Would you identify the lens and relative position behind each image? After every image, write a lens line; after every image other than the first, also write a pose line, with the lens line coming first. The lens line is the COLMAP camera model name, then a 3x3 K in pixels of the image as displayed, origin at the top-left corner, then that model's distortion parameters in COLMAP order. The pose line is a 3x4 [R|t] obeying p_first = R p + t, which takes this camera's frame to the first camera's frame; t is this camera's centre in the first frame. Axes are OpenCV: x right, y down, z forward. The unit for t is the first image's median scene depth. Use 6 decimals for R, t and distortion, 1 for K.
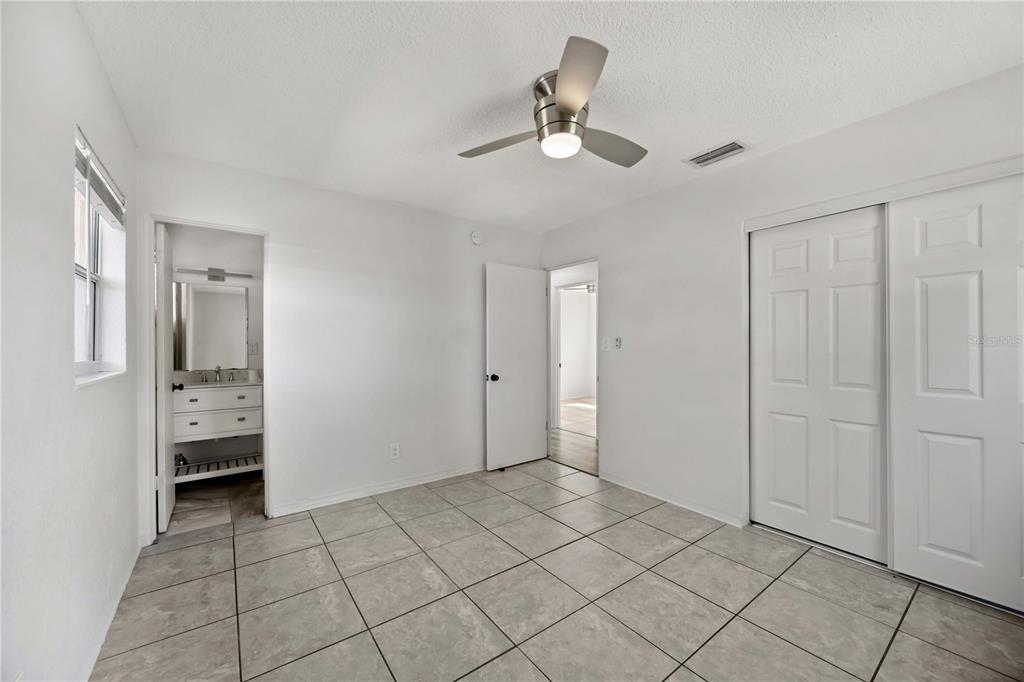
lens RADIAL K [[394.1, 0, 513.5], [0, 394.1, 340.3], [0, 0, 1]] dist [-0.002467, -0.000245]
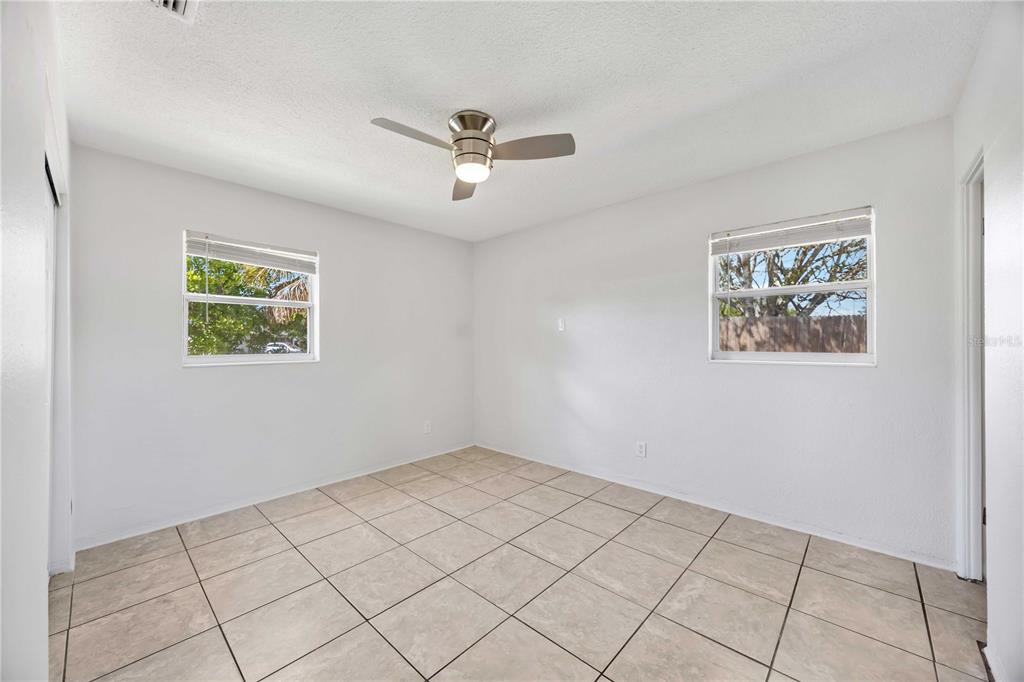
lens RADIAL K [[394.1, 0, 511.9], [0, 394.1, 341.2], [0, 0, 1]] dist [-0.002467, -0.000245]
pose [[-0.983227, 0.009538, -0.182139, 0.186561], [0.012148, 0.999839, -0.013224, 0.016039], [0.181984, -0.015214, -0.983184, 1.818184]]
